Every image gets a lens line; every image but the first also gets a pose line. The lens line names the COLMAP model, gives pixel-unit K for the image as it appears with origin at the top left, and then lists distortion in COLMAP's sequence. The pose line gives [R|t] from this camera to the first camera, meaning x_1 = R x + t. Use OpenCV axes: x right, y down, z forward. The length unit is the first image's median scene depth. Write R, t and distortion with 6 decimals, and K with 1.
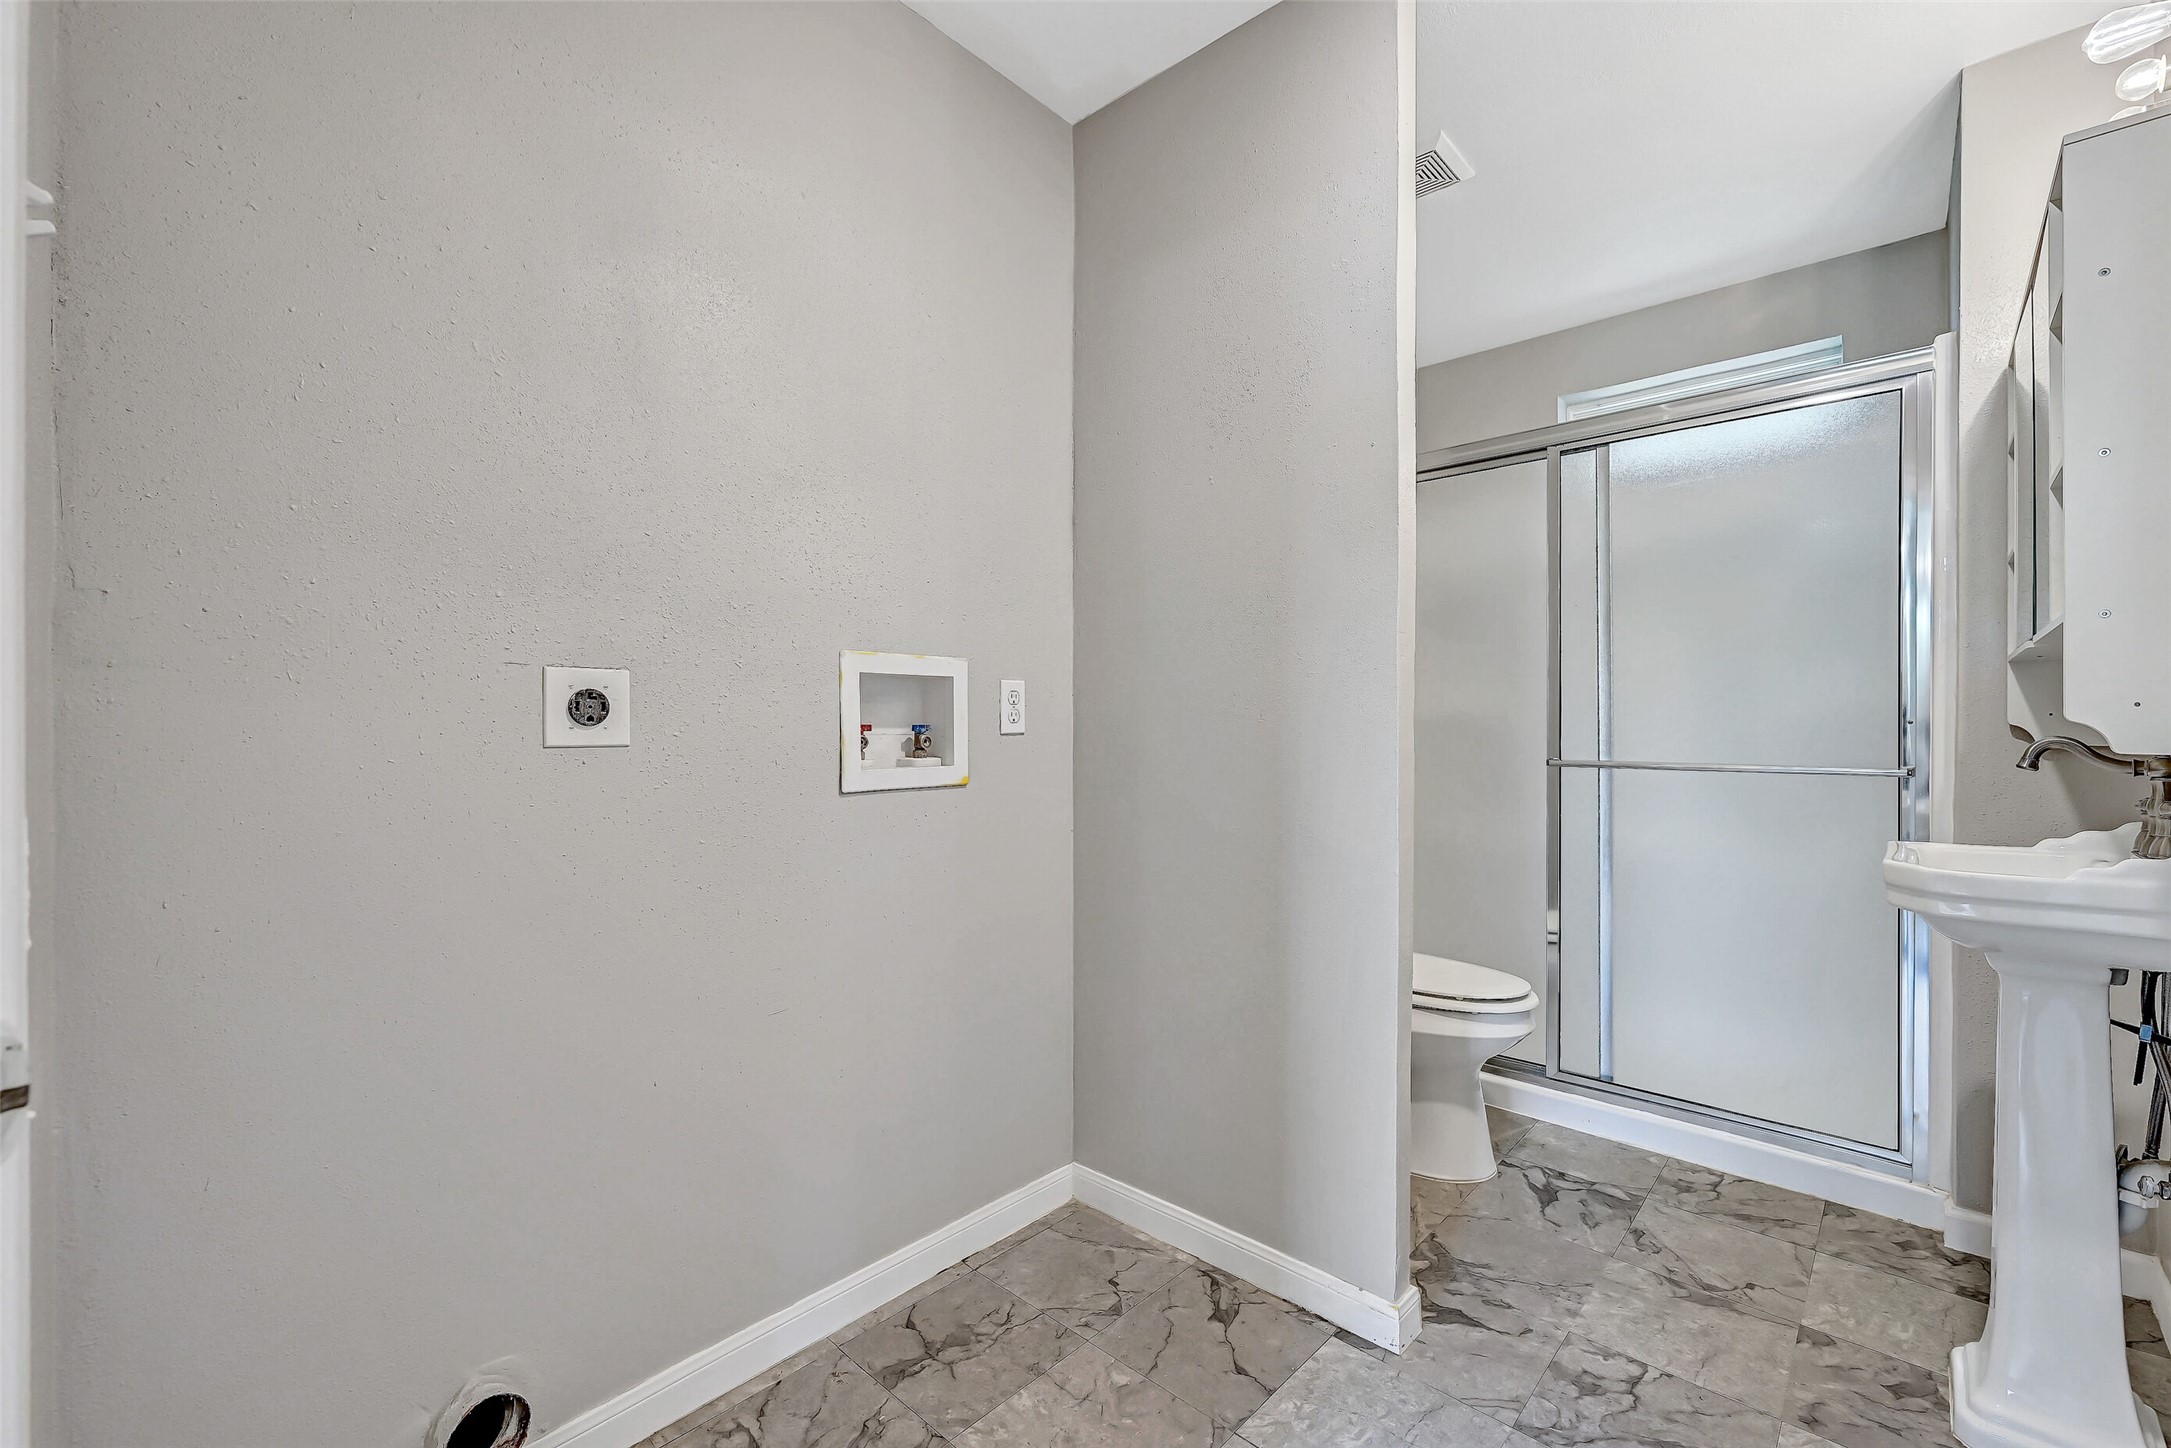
lens RADIAL K [[879.8, 0, 1107.7], [0, 879.8, 729.0], [0, 0, 1]] dist [-0.017184, 0.000179]
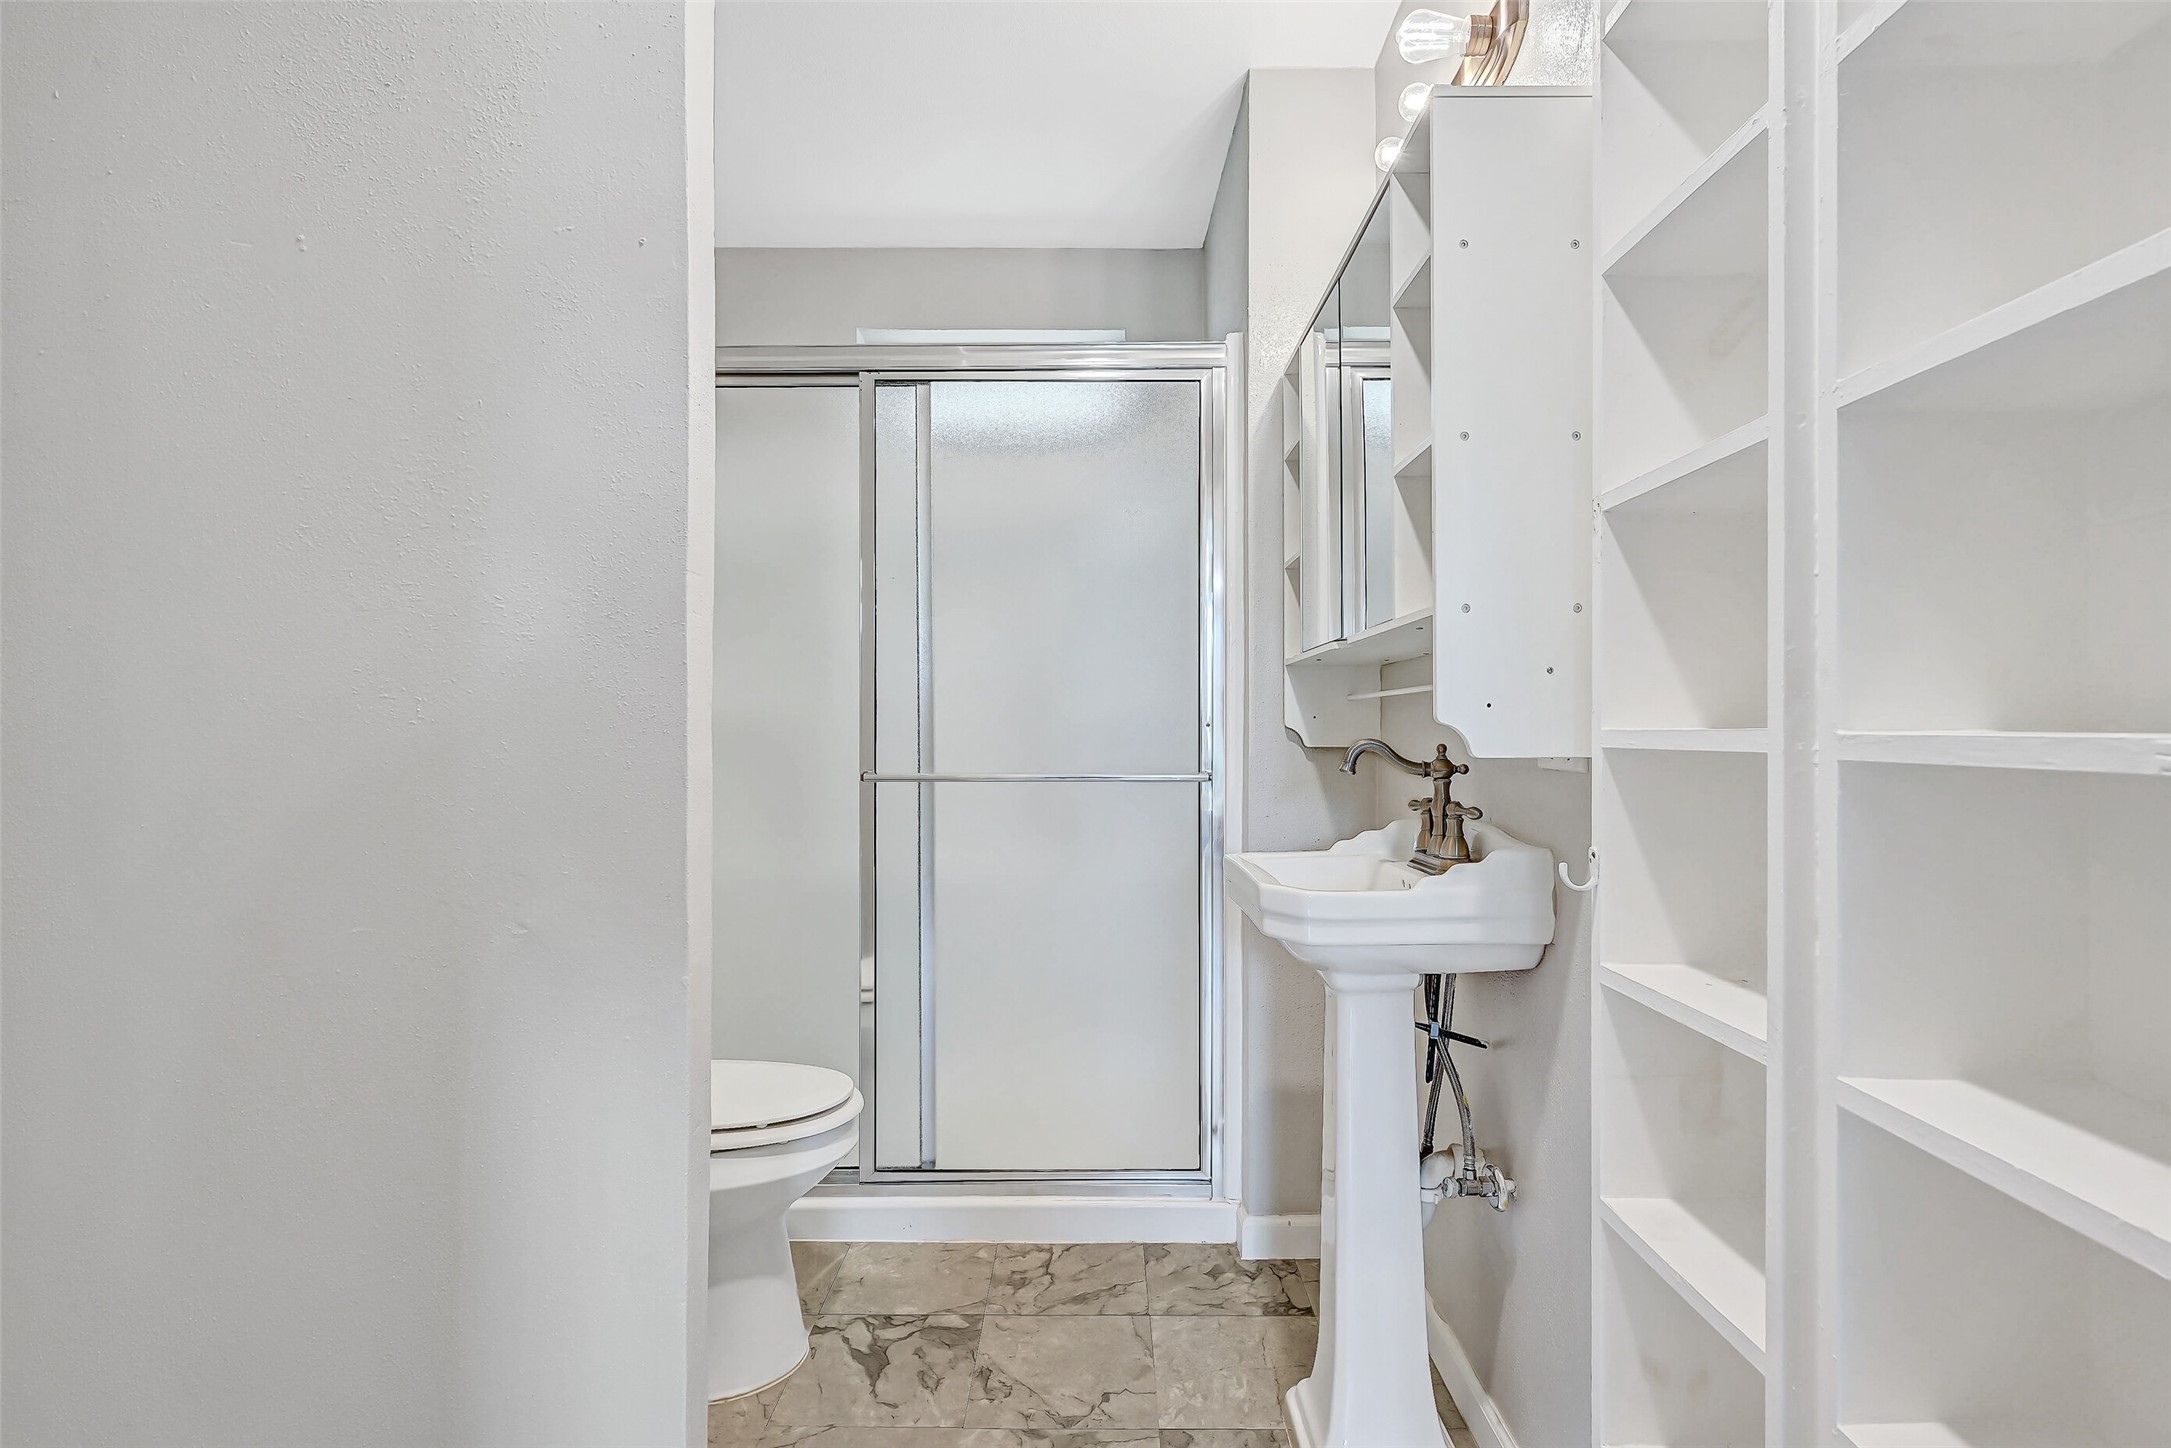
lens RADIAL K [[1052.7, 0, 1085.5], [0, 1052.7, 724.0], [0, 0, 1]] dist [0.011728, -0.000012]
pose [[0.753481, 0.001228, 0.657468, 0.044867], [0.006197, 0.999941, -0.008971, 0.000152], [-0.657440, 0.010834, 0.753429, 0.196418]]
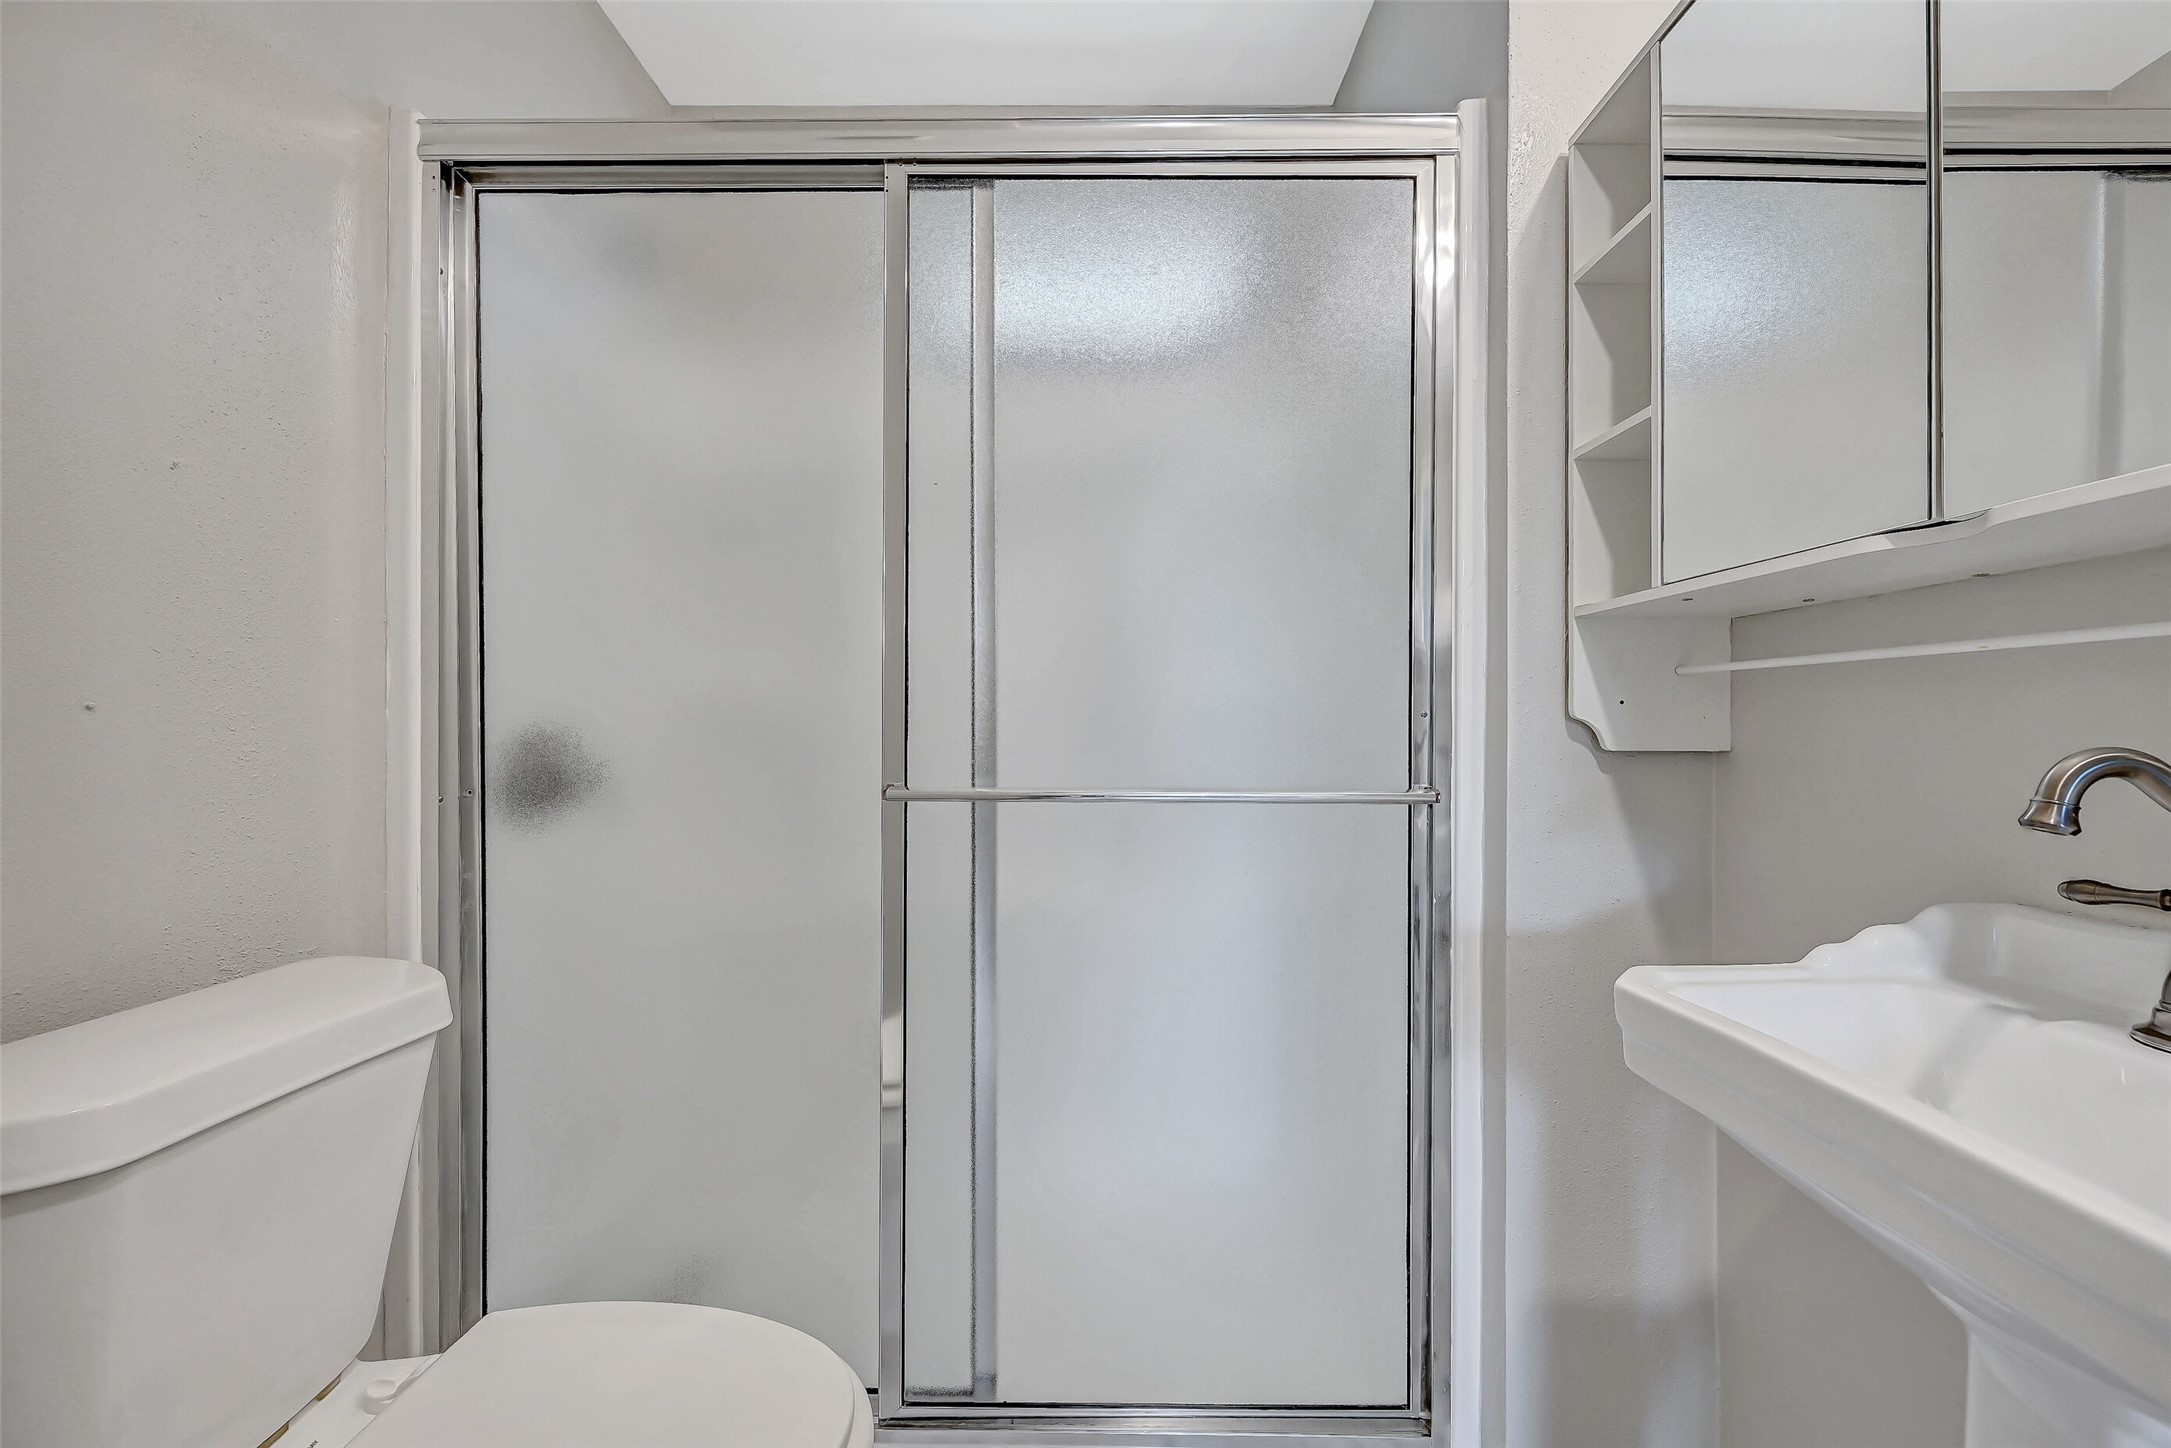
lens RADIAL K [[865.3, 0, 1097.6], [0, 865.3, 724.3], [0, 0, 1]] dist [-0.001367, -0.000355]
pose [[0.765009, 0.003935, 0.644008, 0.336573], [0.000024, 0.999981, -0.006139, 0.001030], [-0.644020, 0.004712, 0.764994, 0.656979]]
